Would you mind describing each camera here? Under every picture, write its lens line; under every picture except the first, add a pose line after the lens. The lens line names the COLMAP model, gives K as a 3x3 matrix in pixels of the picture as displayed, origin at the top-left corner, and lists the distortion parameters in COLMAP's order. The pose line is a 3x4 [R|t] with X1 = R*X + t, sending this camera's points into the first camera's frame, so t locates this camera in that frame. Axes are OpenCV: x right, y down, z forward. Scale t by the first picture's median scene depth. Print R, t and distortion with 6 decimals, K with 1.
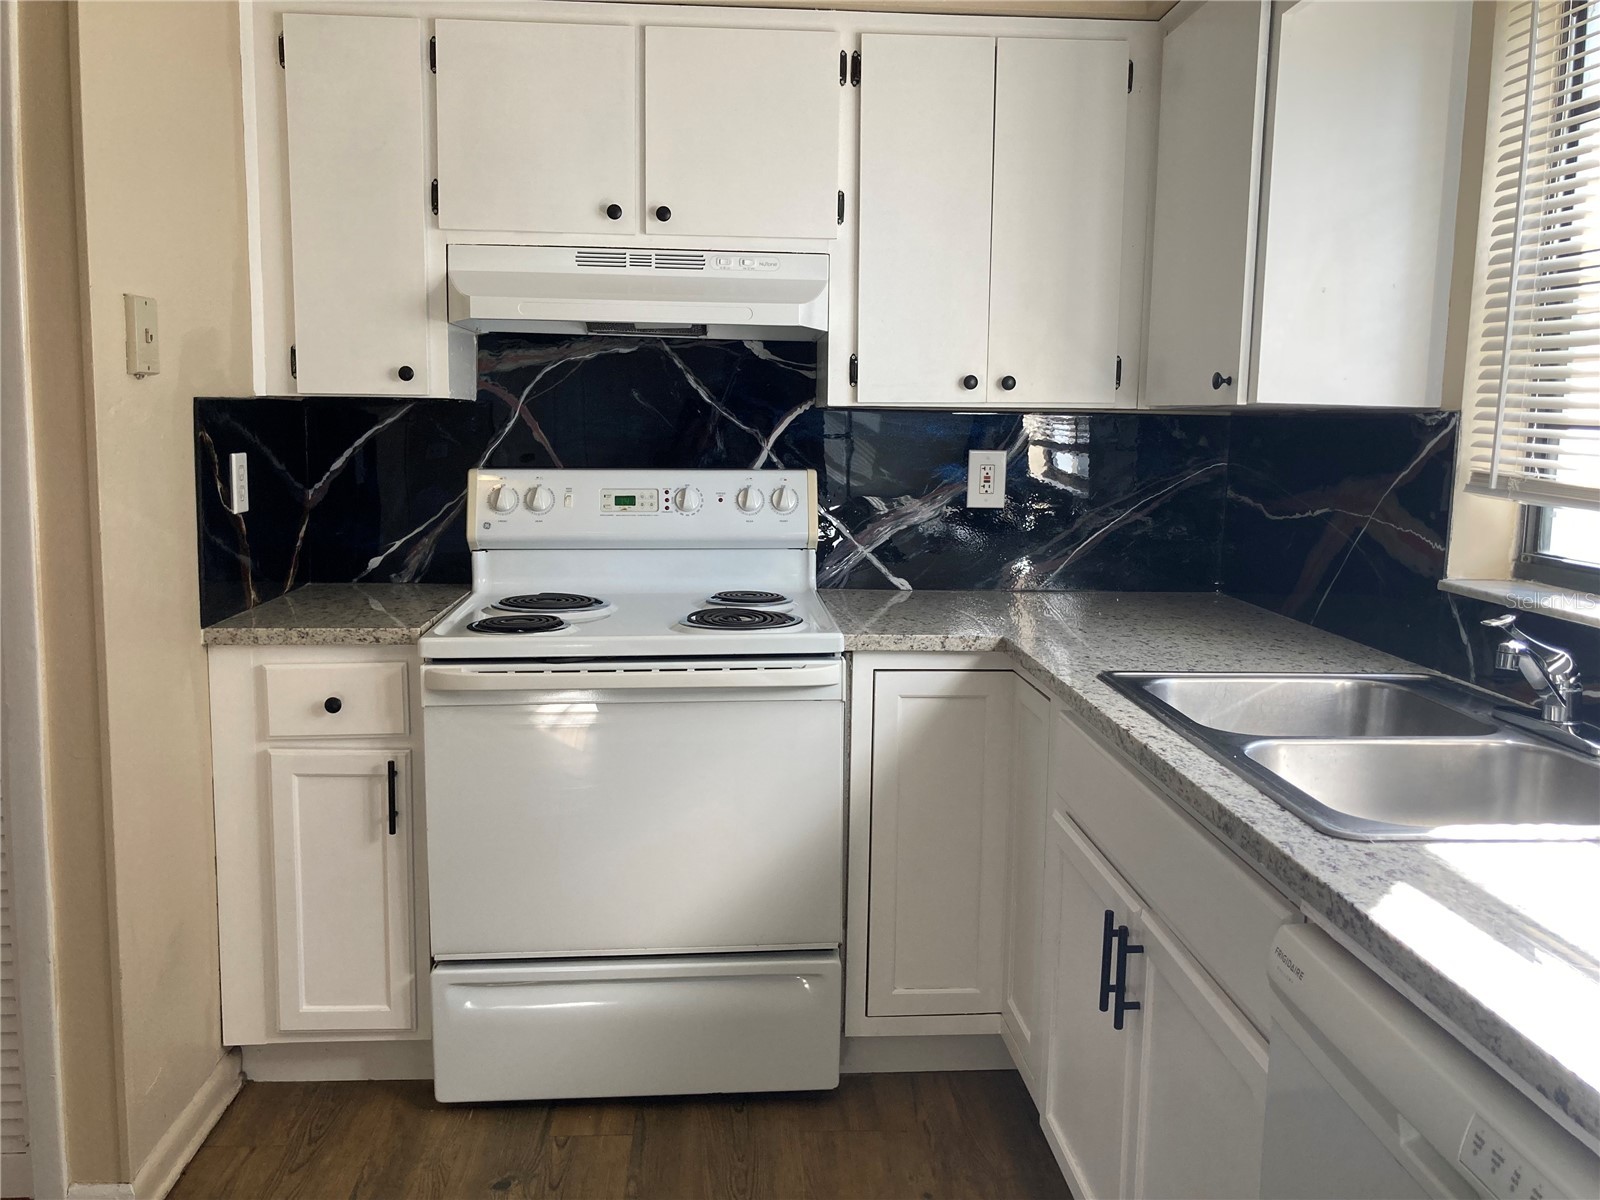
lens RADIAL K [[1312.0, 0, 809.8], [0, 1312.0, 594.8], [0, 0, 1]] dist [0.071333, -0.107590]
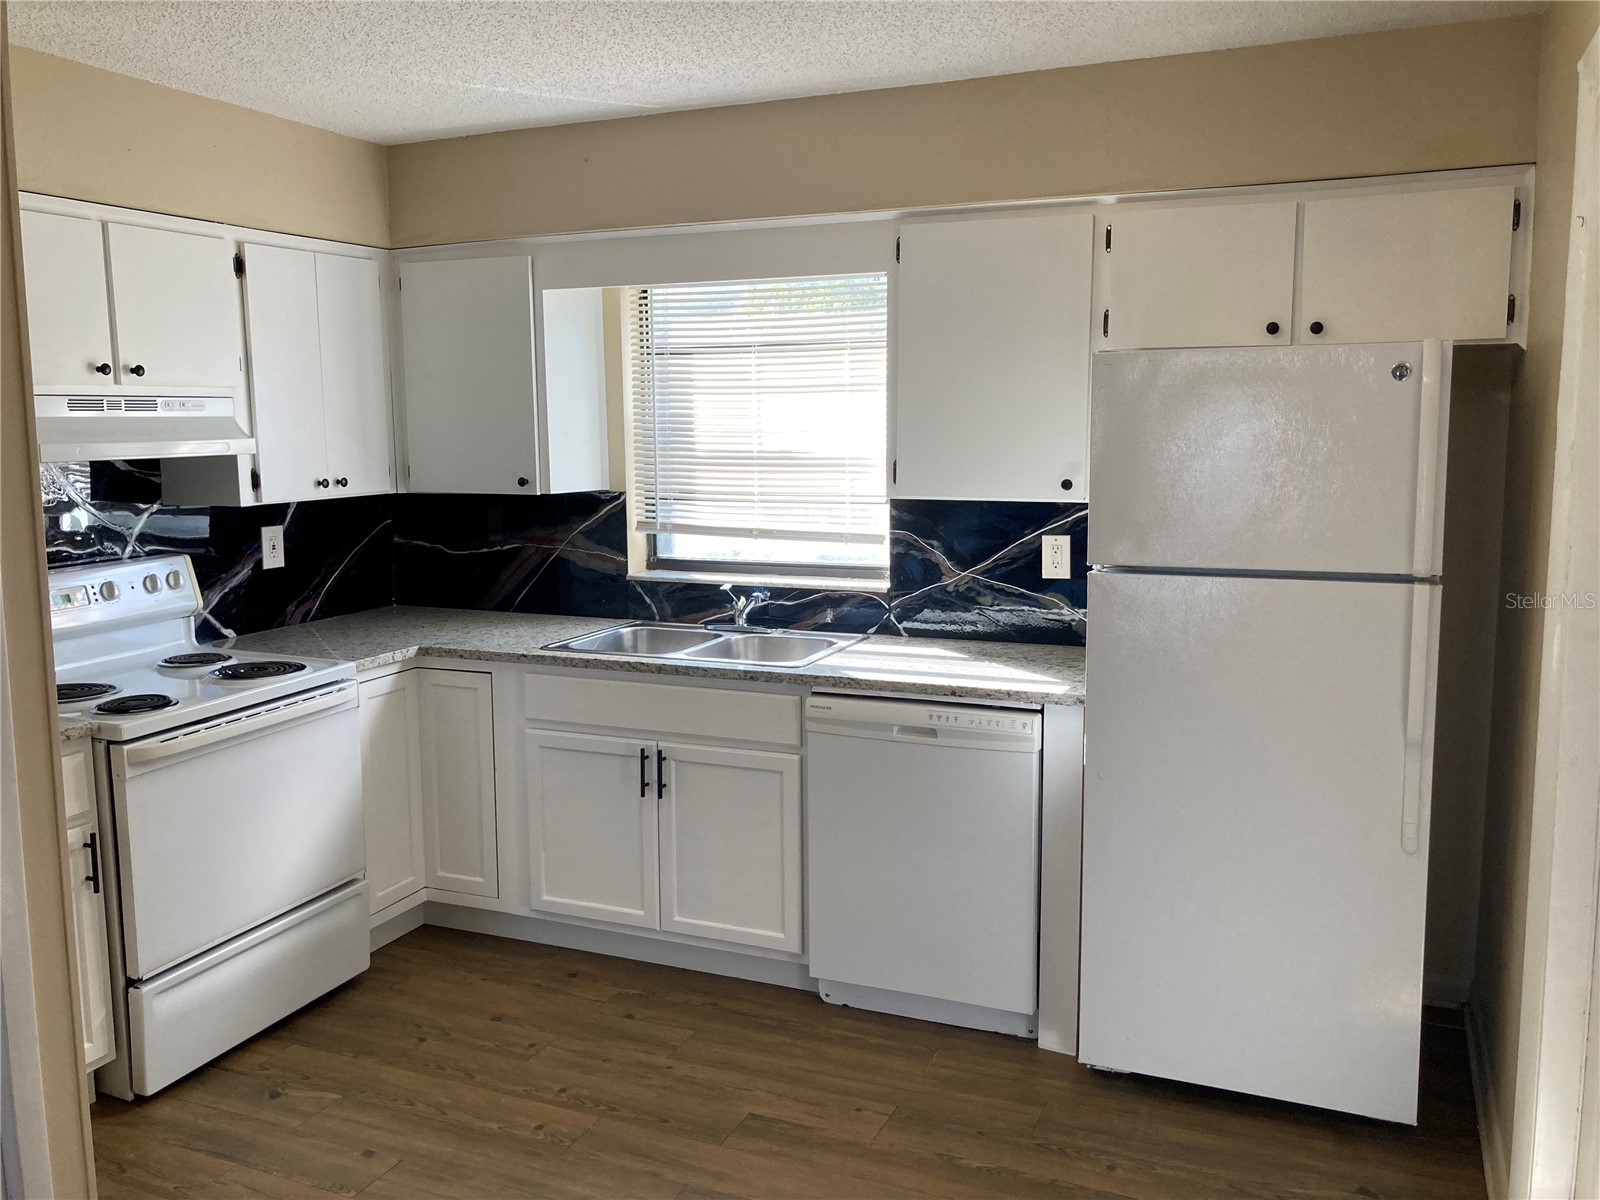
lens RADIAL K [[1312.0, 0, 809.8], [0, 1312.0, 594.8], [0, 0, 1]] dist [0.071333, -0.107590]
pose [[0.451962, -0.140354, 0.880926, -0.961641], [0.134160, 0.987007, 0.088424, -0.099258], [-0.881891, 0.078221, 0.464919, -0.148046]]
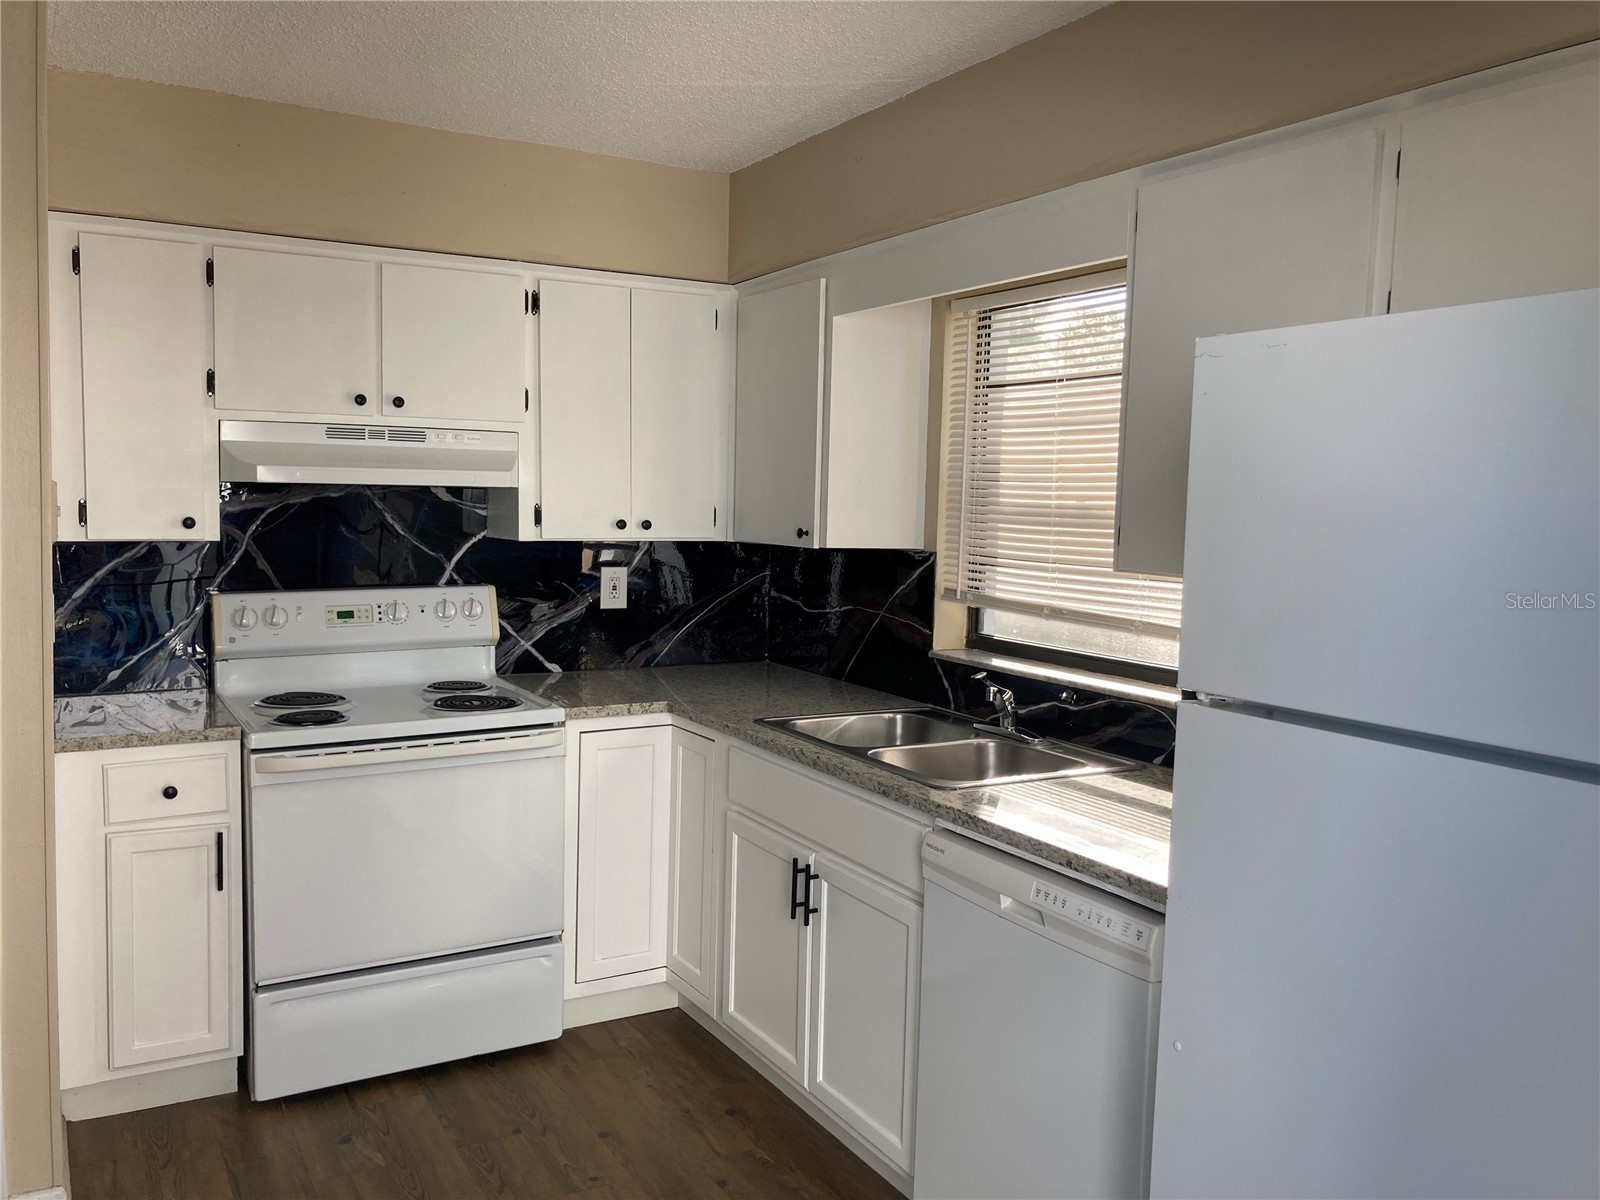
lens RADIAL K [[1294.5, 0, 833.4], [0, 1294.5, 601.3], [0, 0, 1]] dist [0.008523, -0.004980]
pose [[0.890934, -0.032549, 0.452964, -0.313485], [0.050954, 0.998295, -0.028486, -0.027775], [-0.451265, 0.048460, 0.891073, -0.347025]]
